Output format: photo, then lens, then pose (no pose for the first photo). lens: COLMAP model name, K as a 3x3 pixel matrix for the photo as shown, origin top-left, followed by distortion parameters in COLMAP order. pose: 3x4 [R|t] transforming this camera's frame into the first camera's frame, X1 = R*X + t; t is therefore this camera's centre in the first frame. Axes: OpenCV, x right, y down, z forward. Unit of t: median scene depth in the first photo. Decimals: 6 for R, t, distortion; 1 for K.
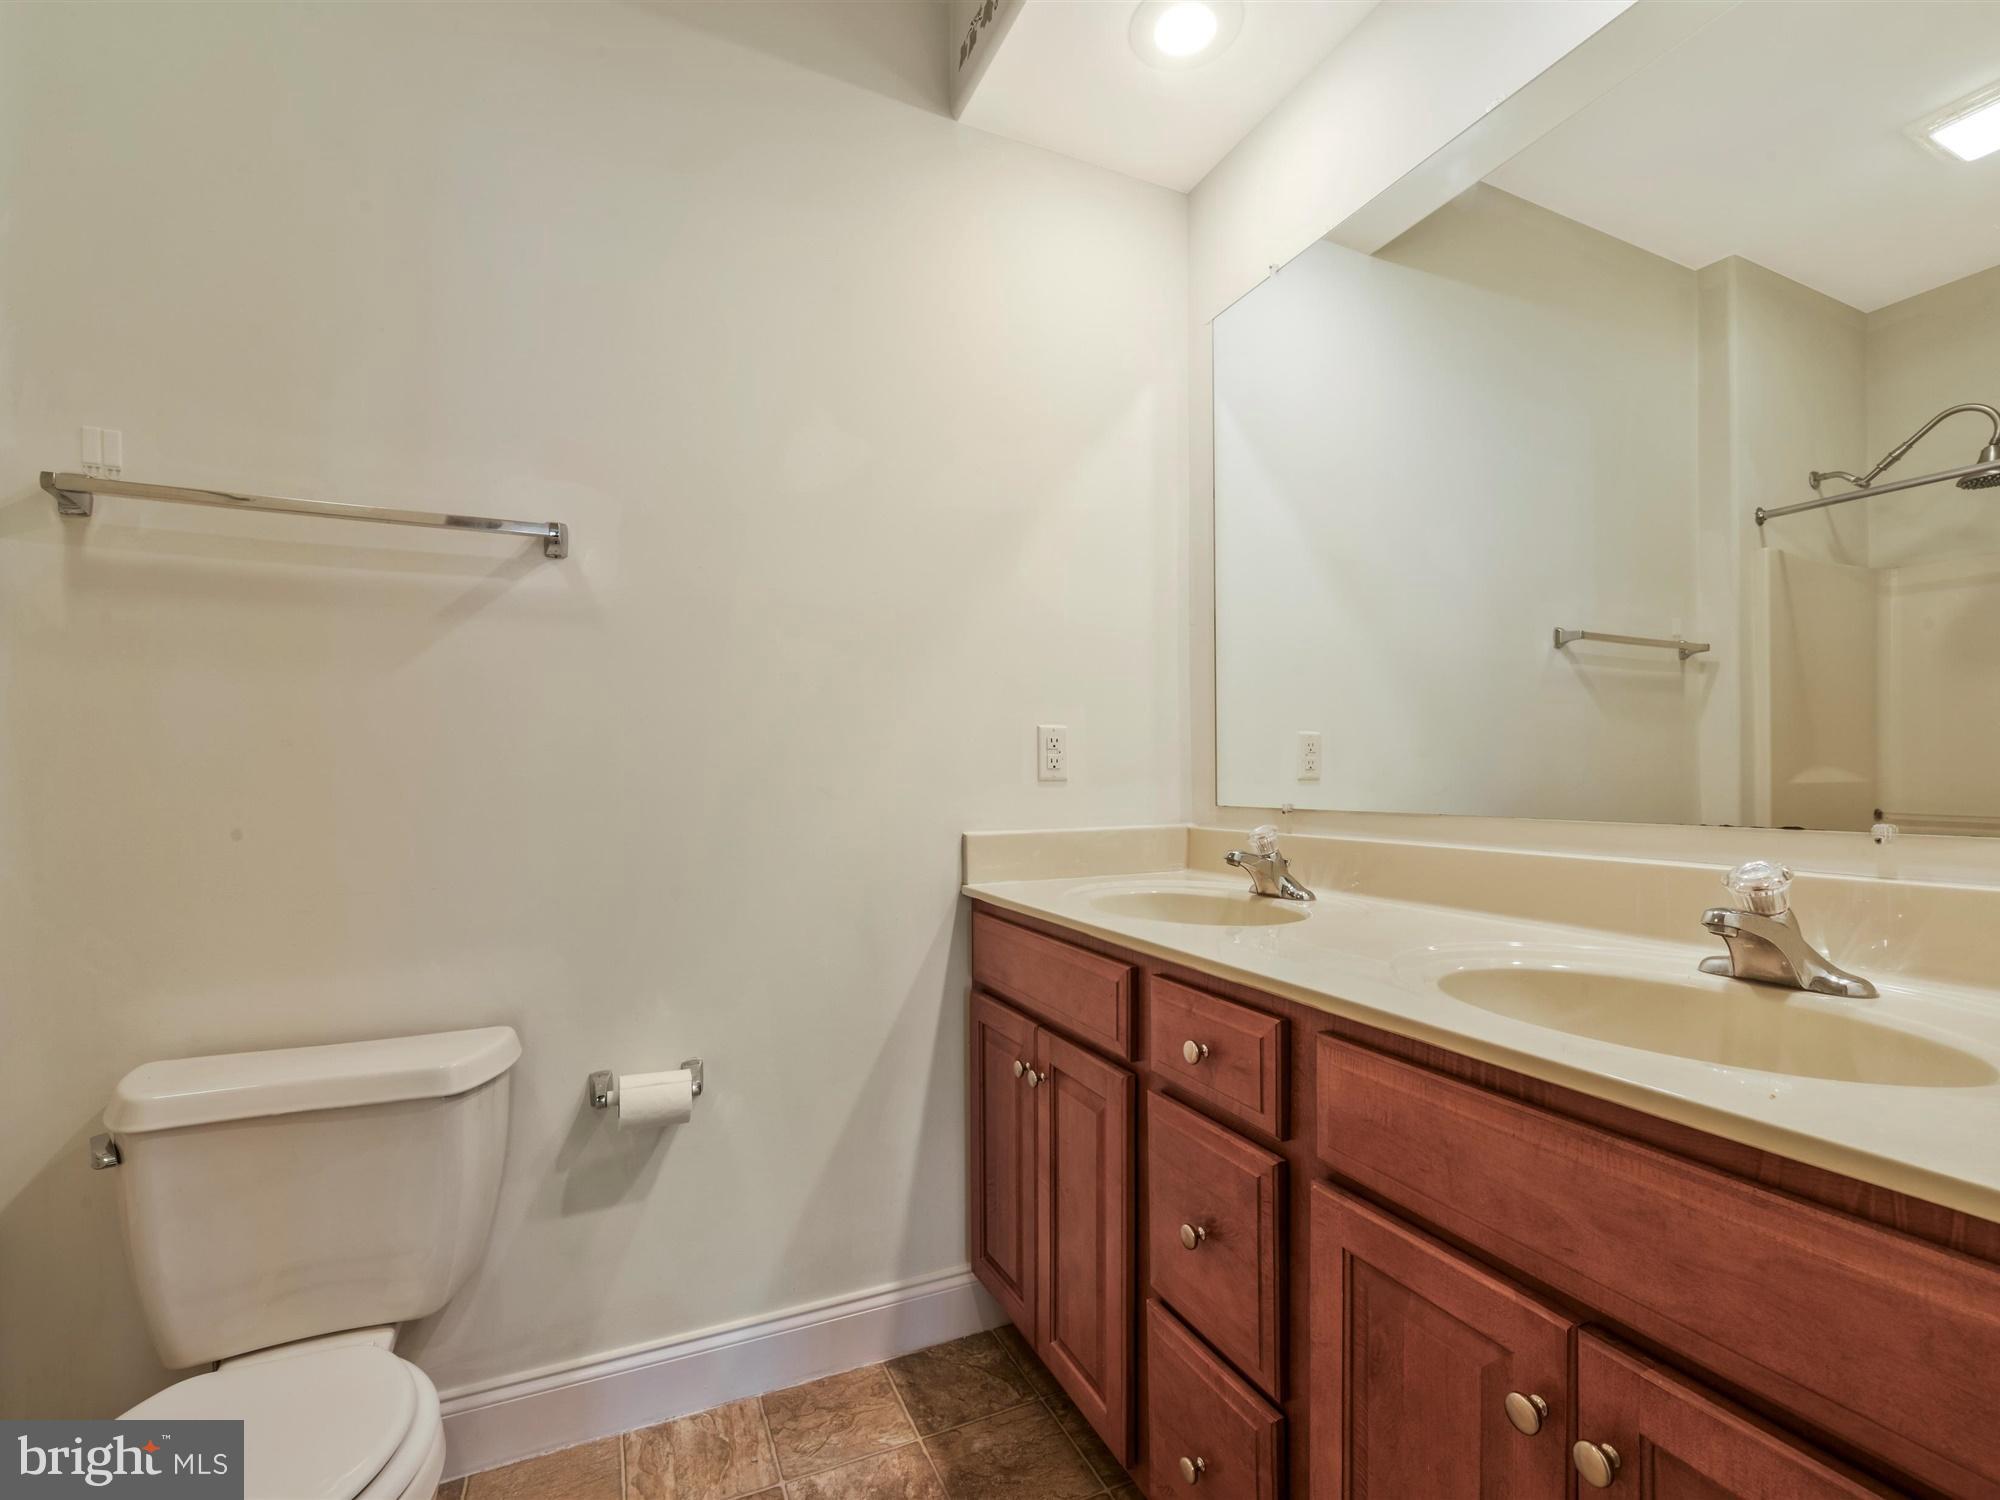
lens RADIAL K [[892.3, 0, 996.4], [0, 892.3, 757.5], [0, 0, 1]] dist [-0.015031, -0.000387]
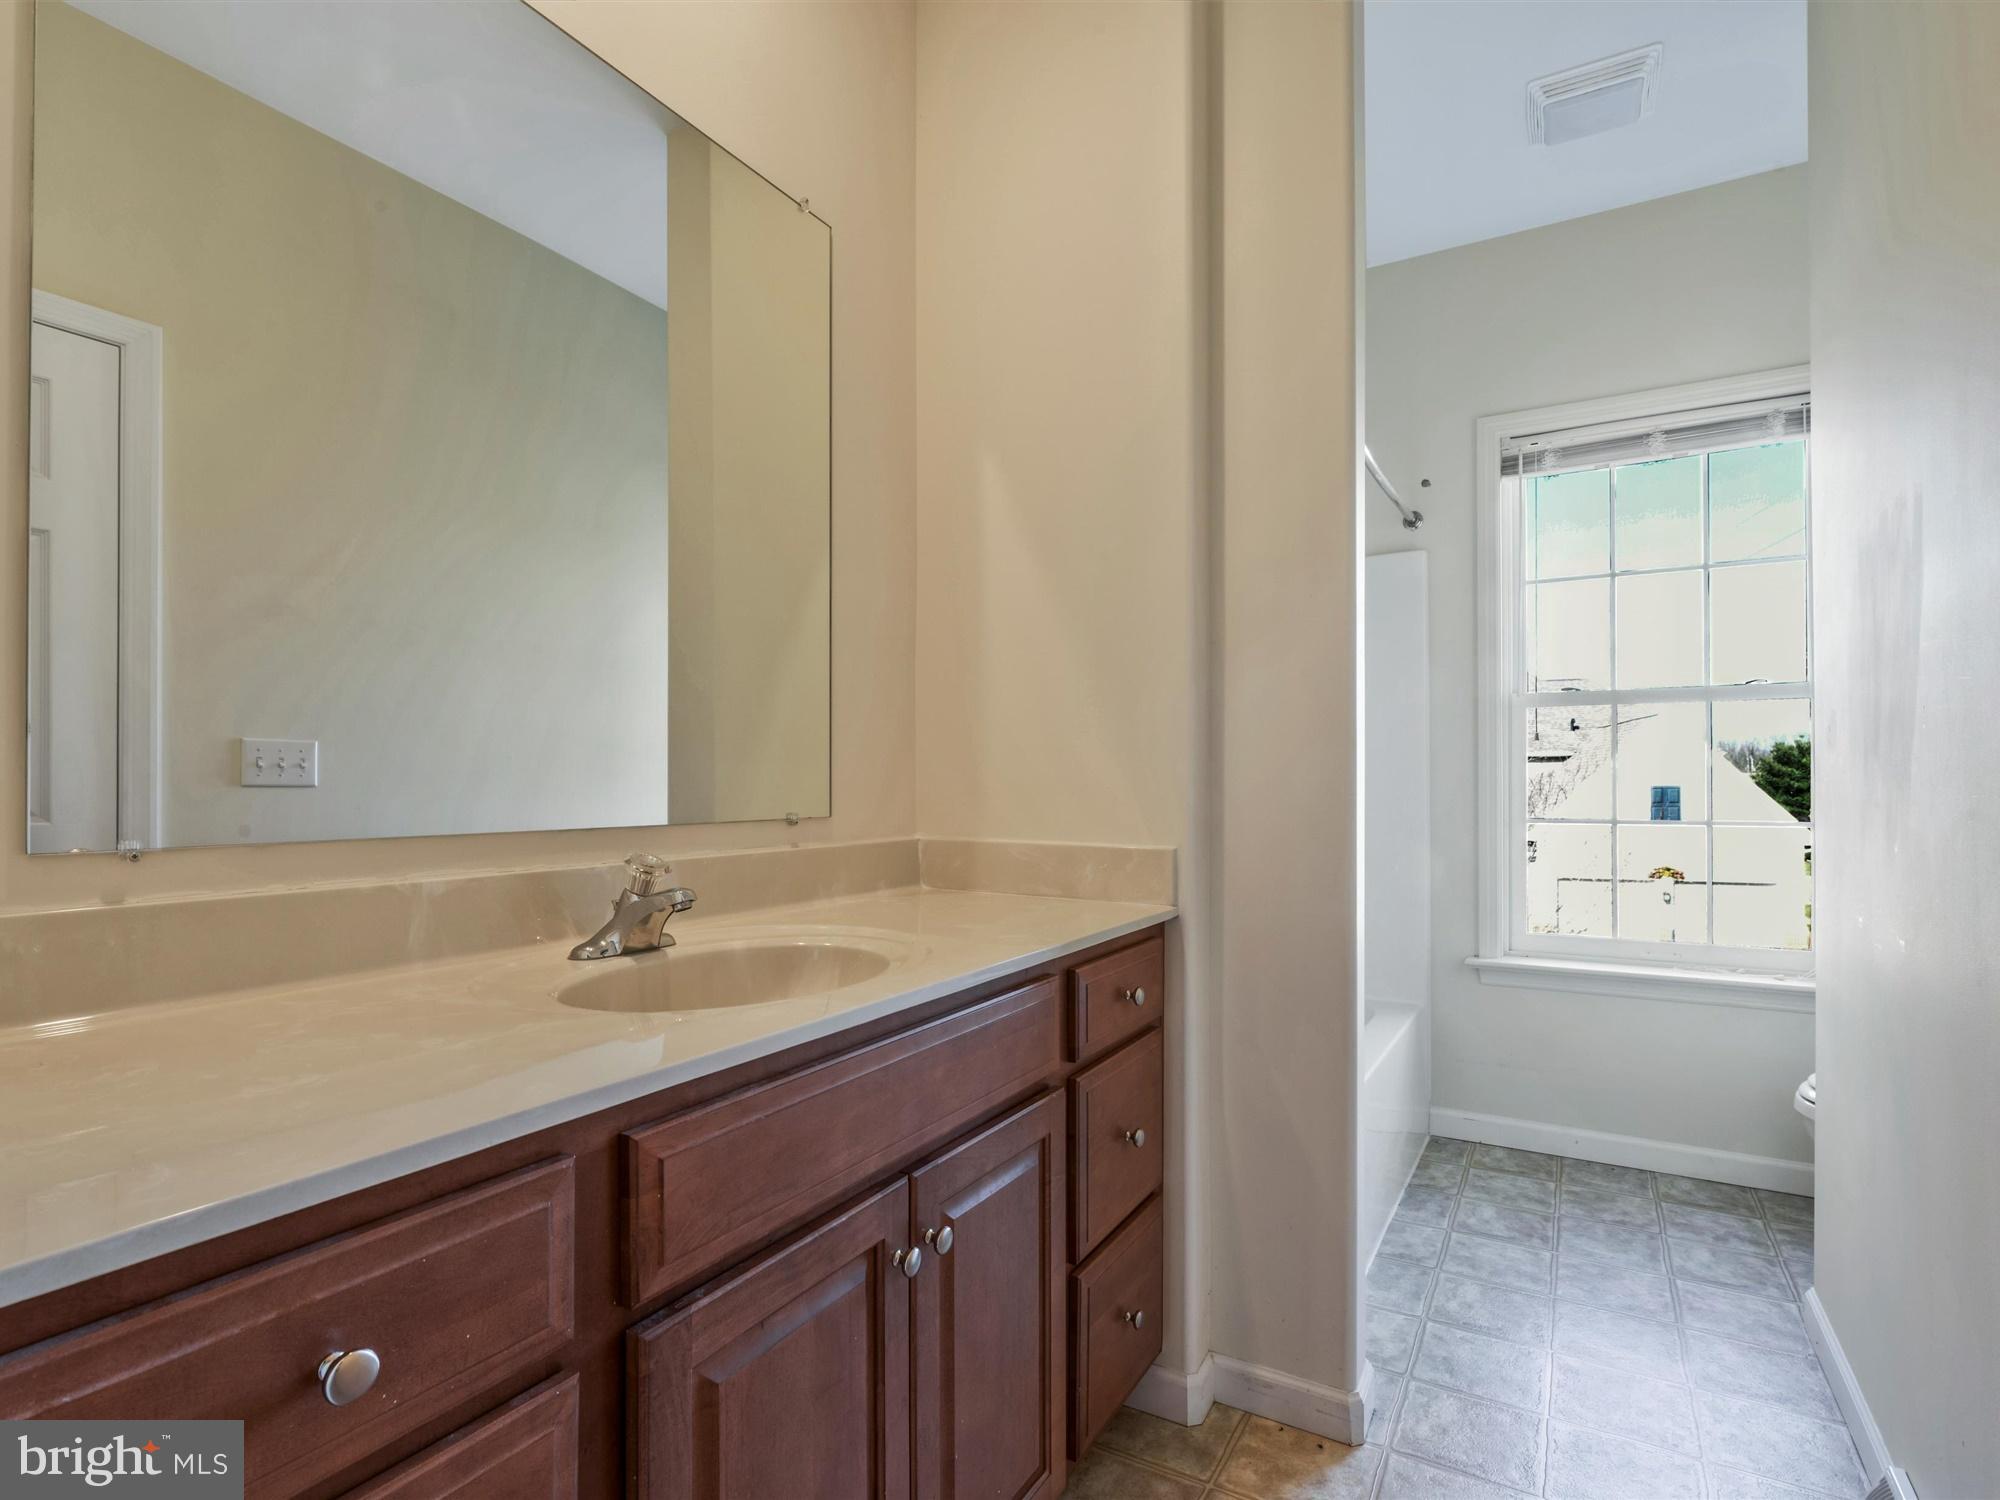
lens RADIAL K [[999.5, 0, 1006.5], [0, 999.5, 789.3], [0, 0, 1]] dist [0.003721, -0.000111]
pose [[-0.584100, 0.013850, 0.811564, -0.564906], [0.006921, 0.999903, -0.012083, 0.048147], [-0.811652, -0.001441, -0.584139, 1.414747]]
